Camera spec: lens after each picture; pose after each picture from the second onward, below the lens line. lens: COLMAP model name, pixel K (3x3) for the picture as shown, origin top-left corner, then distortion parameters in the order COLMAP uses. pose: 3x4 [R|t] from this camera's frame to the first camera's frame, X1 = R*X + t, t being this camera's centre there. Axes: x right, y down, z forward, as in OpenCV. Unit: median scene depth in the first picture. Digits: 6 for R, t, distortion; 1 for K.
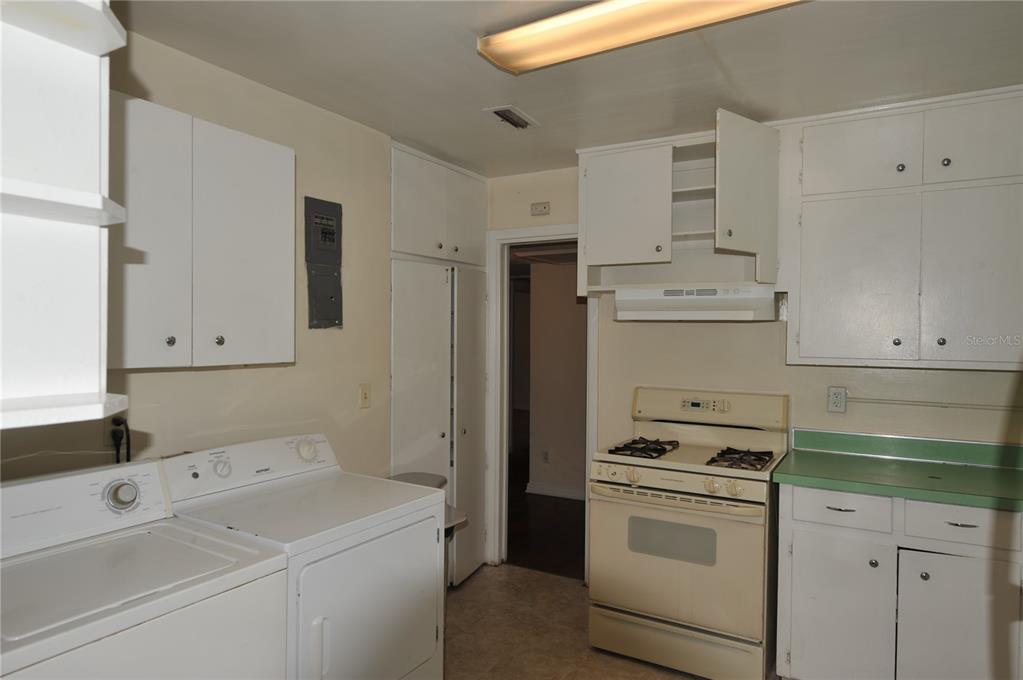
lens RADIAL K [[641.3, 0, 513.5], [0, 641.3, 343.4], [0, 0, 1]] dist [0.001974, -0.001476]
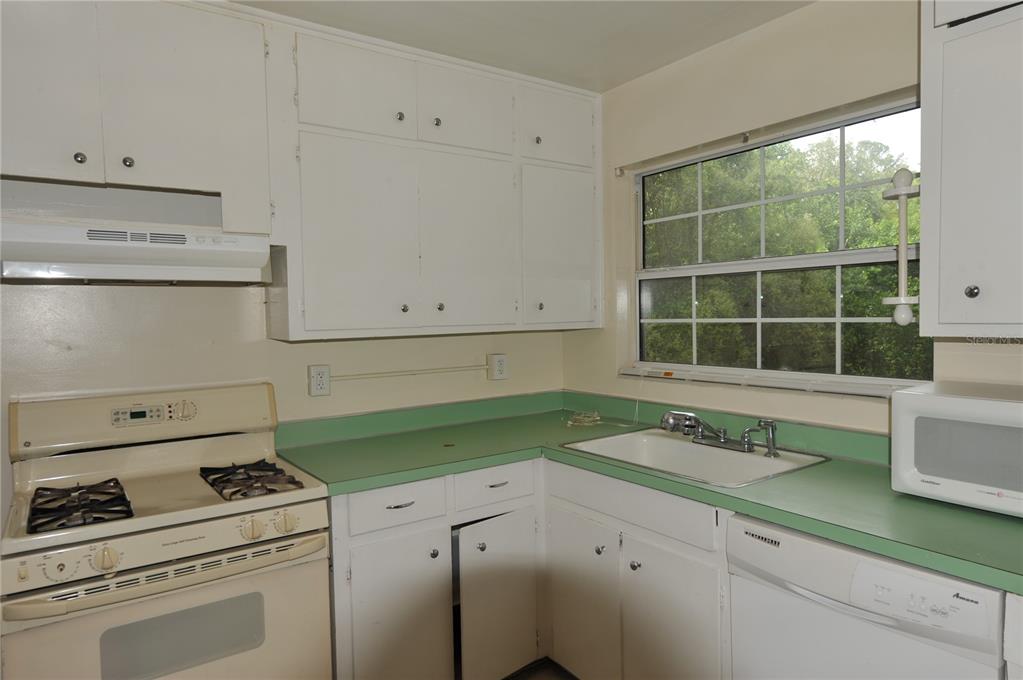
lens RADIAL K [[641.3, 0, 509.7], [0, 641.3, 341.3], [0, 0, 1]] dist [0.001974, -0.001476]
pose [[0.406535, -0.058686, 0.911748, -0.166425], [0.037440, 0.998167, 0.047554, 0.006321], [-0.912868, 0.014804, 0.407987, 0.454568]]
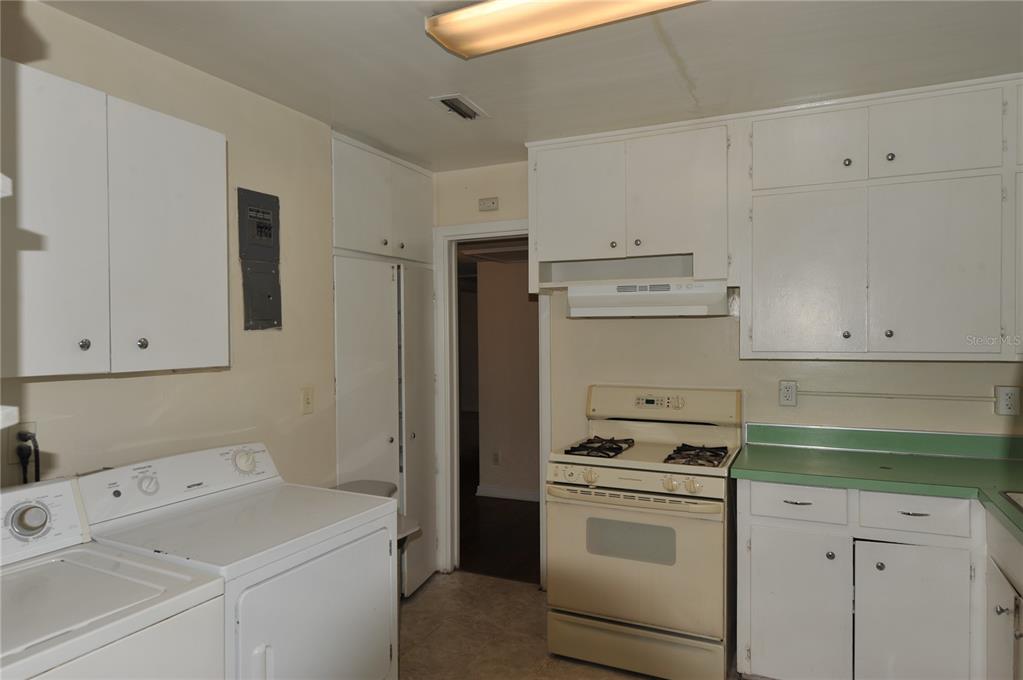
lens RADIAL K [[641.3, 0, 515.1], [0, 641.3, 343.2], [0, 0, 1]] dist [0.001974, -0.001476]
pose [[0.995841, -0.016294, 0.089643, -0.011969], [0.016477, 0.999863, -0.001295, 0.003620], [-0.089610, 0.002767, 0.995973, 0.037737]]
